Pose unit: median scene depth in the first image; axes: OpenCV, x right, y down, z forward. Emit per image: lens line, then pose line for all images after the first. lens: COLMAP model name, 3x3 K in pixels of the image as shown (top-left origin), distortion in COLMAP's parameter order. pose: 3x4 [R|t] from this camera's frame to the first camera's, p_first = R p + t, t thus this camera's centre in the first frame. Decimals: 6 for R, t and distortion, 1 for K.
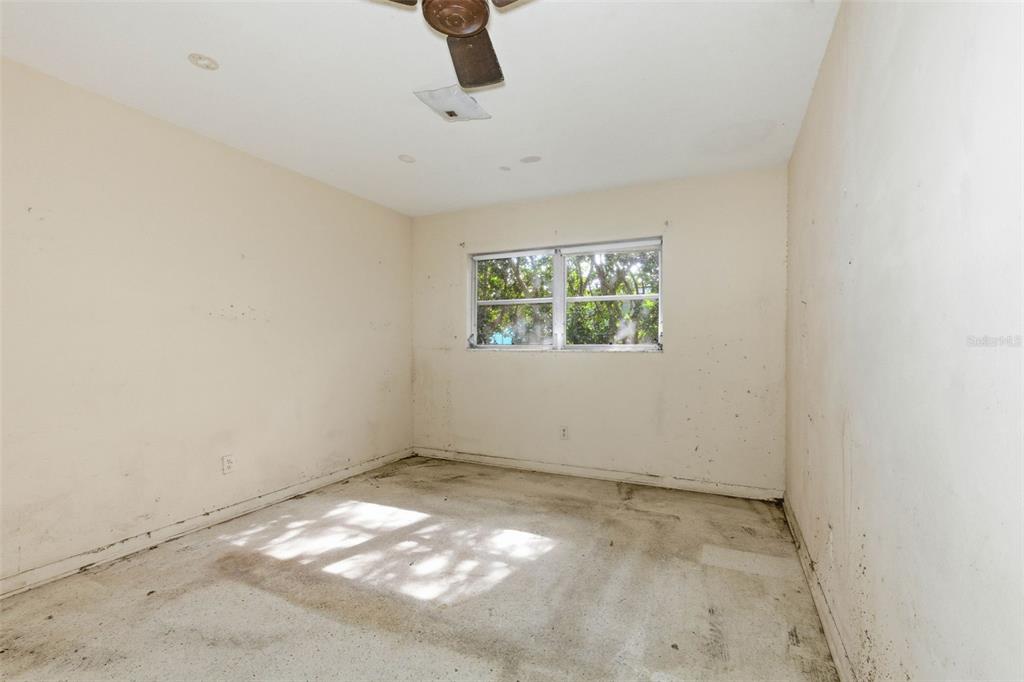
lens RADIAL K [[477.0, 0, 514.3], [0, 477.0, 341.3], [0, 0, 1]] dist [0.005461, 0.001131]
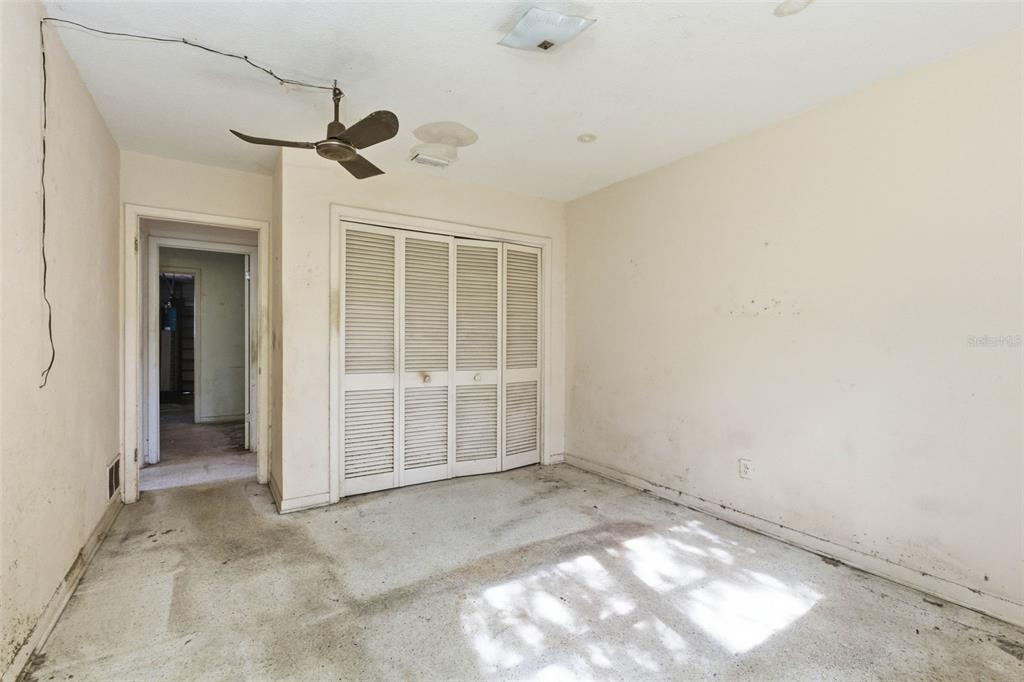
lens RADIAL K [[477.0, 0, 515.2], [0, 477.0, 340.4], [0, 0, 1]] dist [0.005461, 0.001131]
pose [[-0.534277, -0.002133, -0.845307, 0.511448], [-0.006193, 0.999980, 0.001390, 0.004201], [0.845287, 0.005977, -0.534280, 1.274344]]
